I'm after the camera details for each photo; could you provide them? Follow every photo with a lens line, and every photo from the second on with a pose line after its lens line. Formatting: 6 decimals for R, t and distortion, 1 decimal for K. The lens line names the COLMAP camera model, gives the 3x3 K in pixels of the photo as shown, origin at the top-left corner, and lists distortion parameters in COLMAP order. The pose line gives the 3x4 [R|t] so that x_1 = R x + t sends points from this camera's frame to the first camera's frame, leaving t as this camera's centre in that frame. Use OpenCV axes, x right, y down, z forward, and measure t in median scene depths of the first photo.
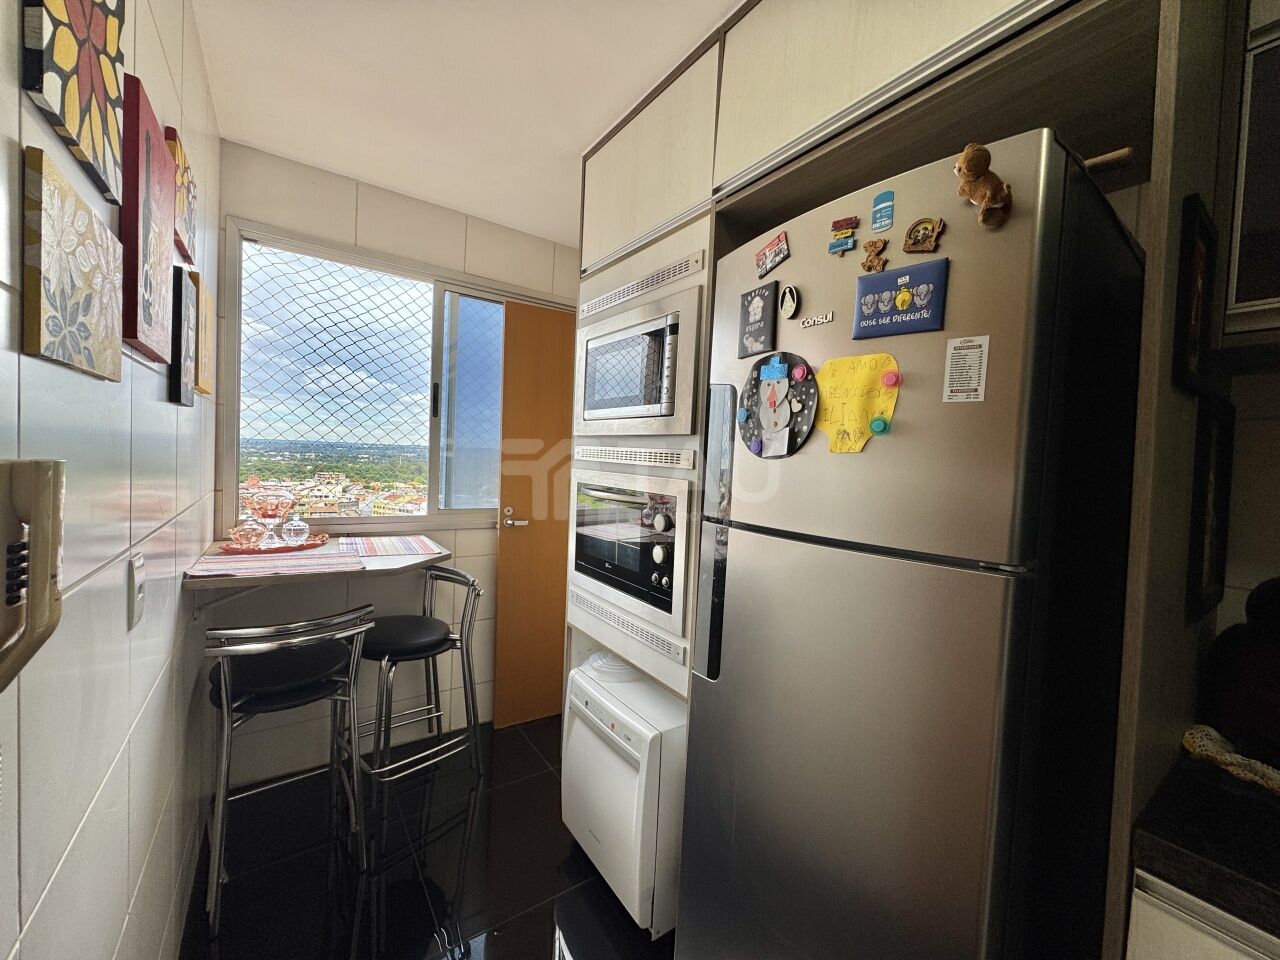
lens RADIAL K [[512.6, 0, 638.2], [0, 512.6, 478.6], [0, 0, 1]] dist [-0.003043, 0.000115]
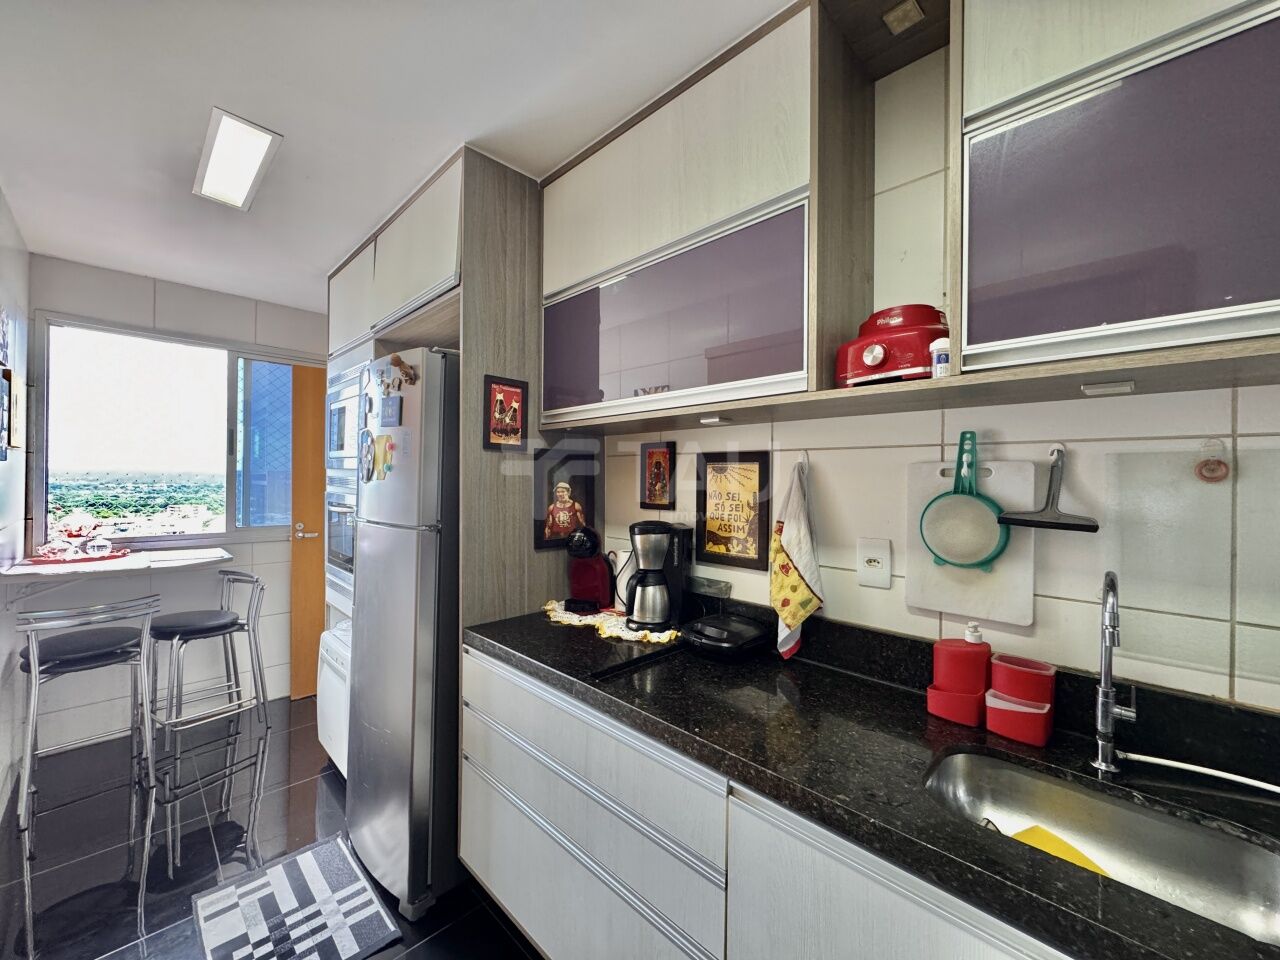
lens RADIAL K [[513.7, 0, 641.4], [0, 513.7, 478.4], [0, 0, 1]] dist [-0.002072, 0.000034]
pose [[0.983027, -0.033564, 0.180364, 0.478059], [0.039785, 0.998728, -0.030982, 0.022932], [-0.179095, 0.037631, 0.983112, -0.561564]]
